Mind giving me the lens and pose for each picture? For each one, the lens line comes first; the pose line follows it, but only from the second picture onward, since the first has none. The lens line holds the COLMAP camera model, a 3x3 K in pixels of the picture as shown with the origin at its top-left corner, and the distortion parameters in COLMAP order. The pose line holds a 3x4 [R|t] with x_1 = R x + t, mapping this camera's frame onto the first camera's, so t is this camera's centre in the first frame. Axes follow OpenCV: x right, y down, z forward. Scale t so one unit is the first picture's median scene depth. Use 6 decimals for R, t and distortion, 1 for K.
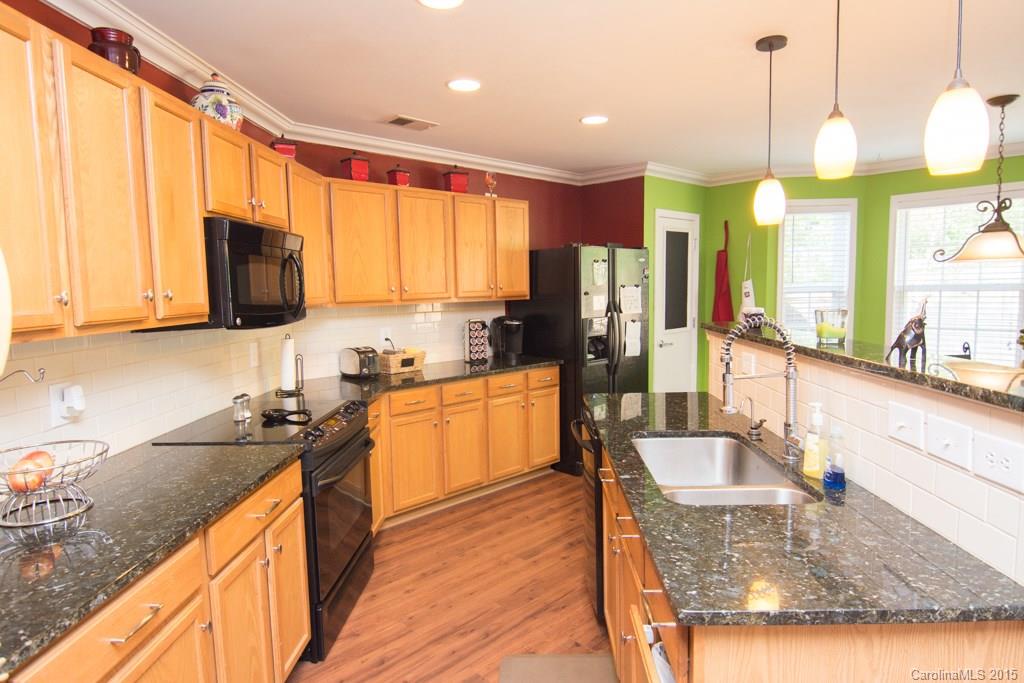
lens RADIAL K [[584.9, 0, 513.4], [0, 584.9, 345.4], [0, 0, 1]] dist [-0.002329, -0.013847]
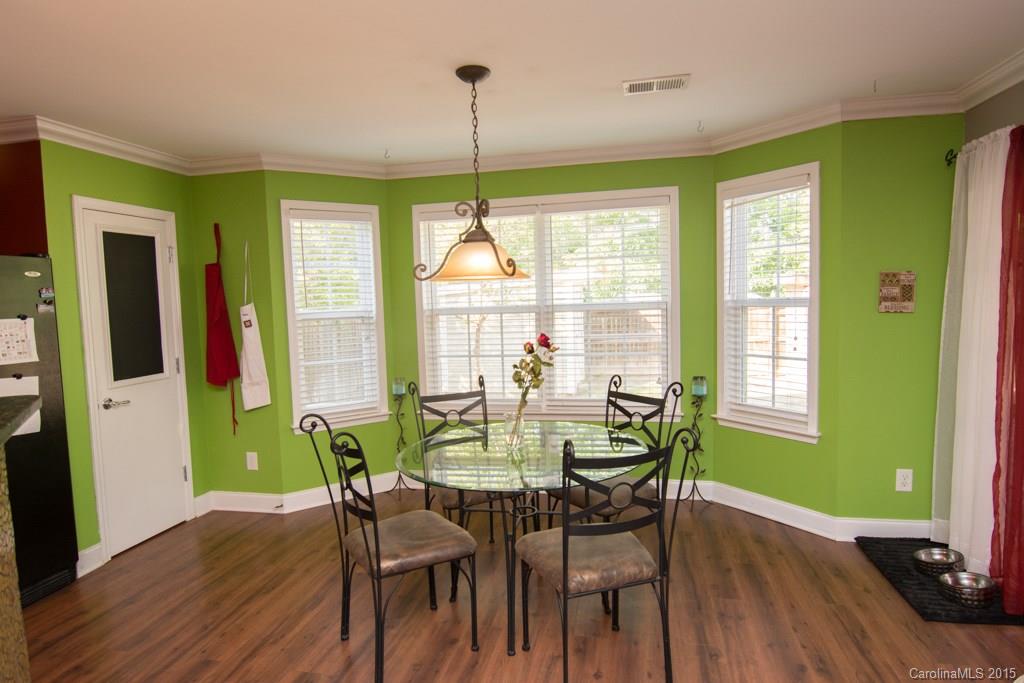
lens RADIAL K [[584.9, 0, 513.4], [0, 584.9, 345.4], [0, 0, 1]] dist [-0.002329, -0.013847]
pose [[0.822292, -0.049591, 0.566901, 0.283527], [0.069677, 0.997474, -0.013810, -0.029184], [-0.564784, 0.050856, 0.823670, 0.224185]]
